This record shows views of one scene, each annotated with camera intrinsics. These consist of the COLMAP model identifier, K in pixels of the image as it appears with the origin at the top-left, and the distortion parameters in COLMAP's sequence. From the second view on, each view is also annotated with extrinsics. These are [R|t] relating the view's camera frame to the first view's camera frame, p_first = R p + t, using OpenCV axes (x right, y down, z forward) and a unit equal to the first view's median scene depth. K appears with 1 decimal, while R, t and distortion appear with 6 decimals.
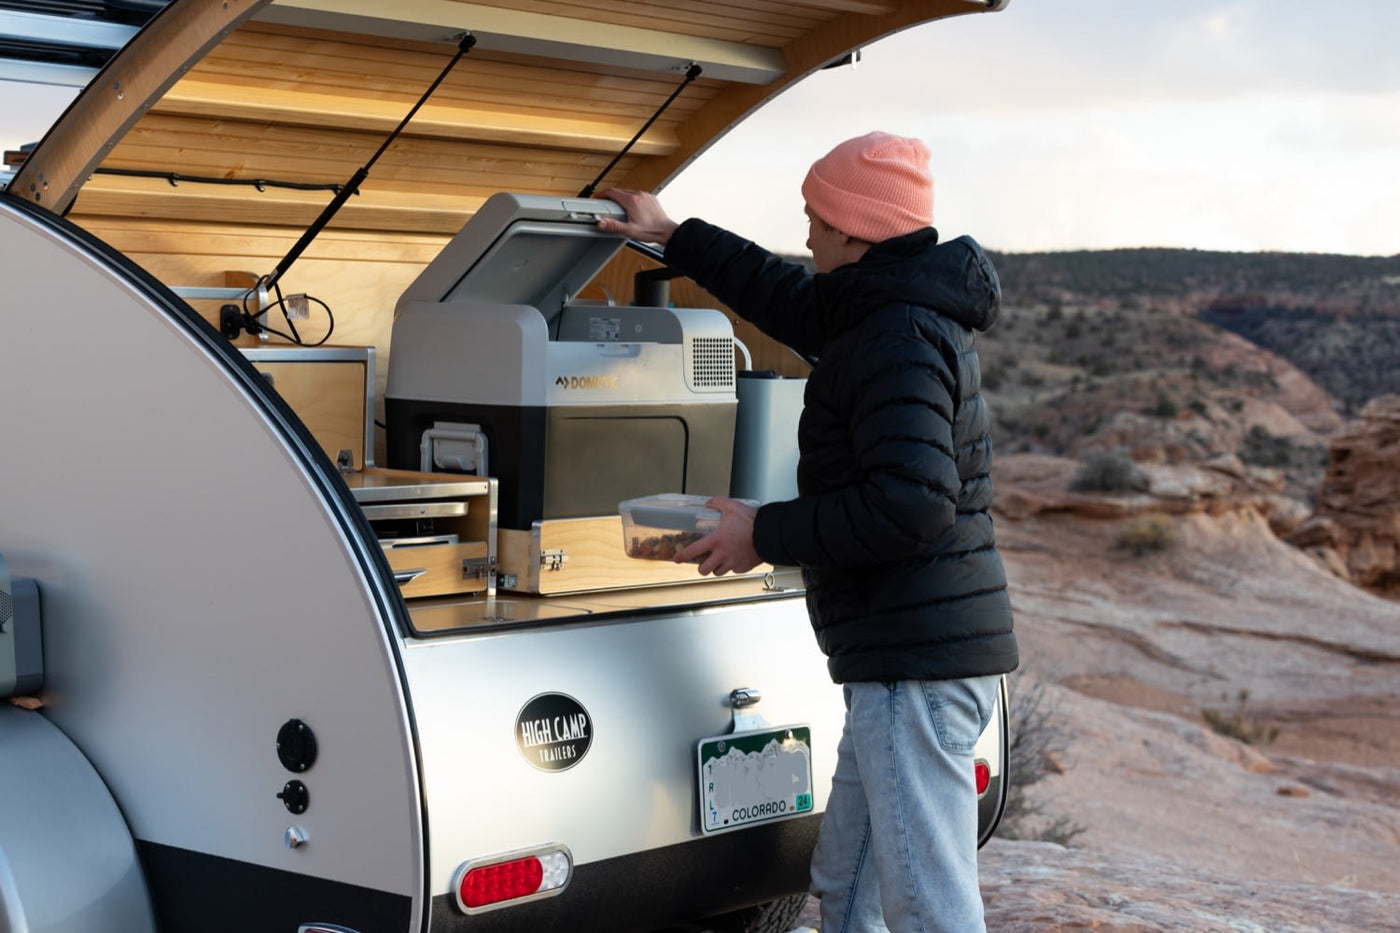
lens RADIAL K [[2902.8, 0, 700.0], [0, 2902.8, 466.5], [0, 0, 1]] dist [0.042214, 0.357735]
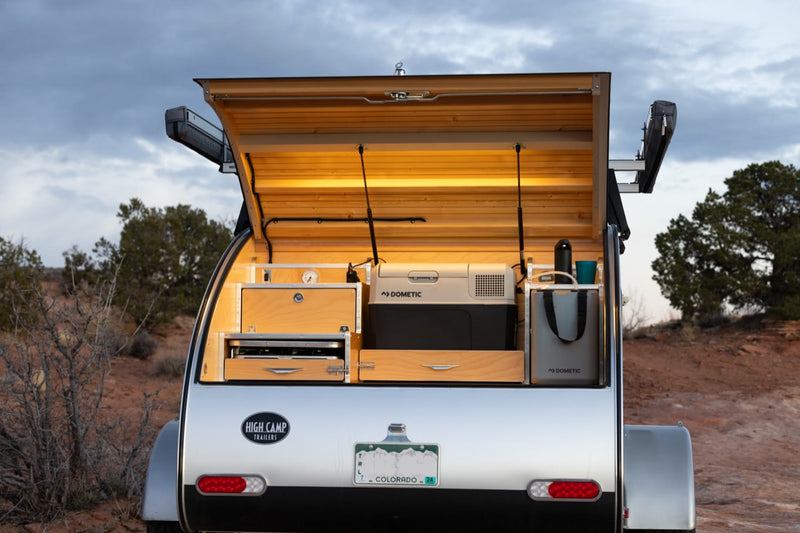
lens RADIAL K [[1573.9, 0, 400.0], [0, 1573.9, 266.5], [0, 0, 1]] dist [-0.039662, 0.149646]
pose [[0.520833, -0.080409, -0.849863, 1.023888], [-0.044032, 0.991698, -0.120813, 0.102272], [0.852522, 0.100344, 0.512969, 0.387877]]
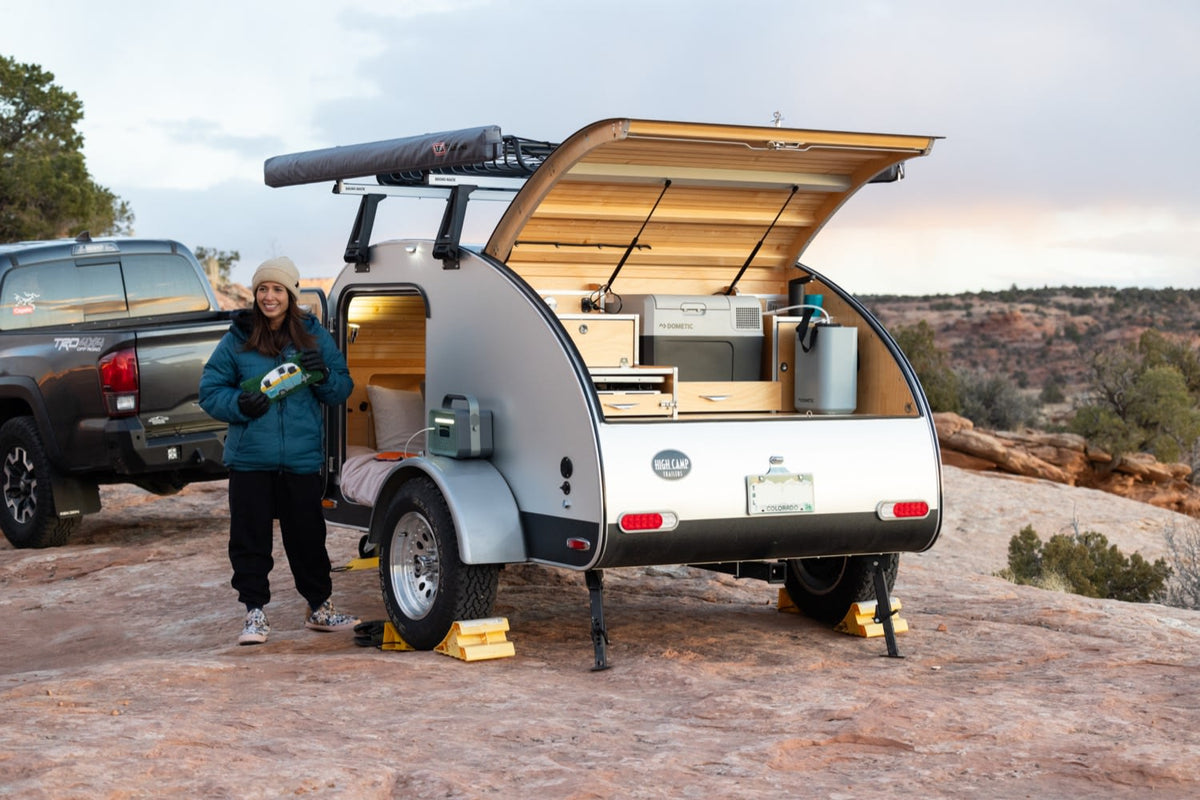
lens RADIAL K [[2360.9, 0, 600.0], [0, 2360.9, 400.0], [0, 0, 1]] dist [-0.039662, 0.149646]
pose [[0.933636, -0.011735, -0.358032, 0.556478], [-0.001144, 0.999361, -0.035738, 0.099384], [0.358222, 0.033776, 0.933025, -0.803268]]
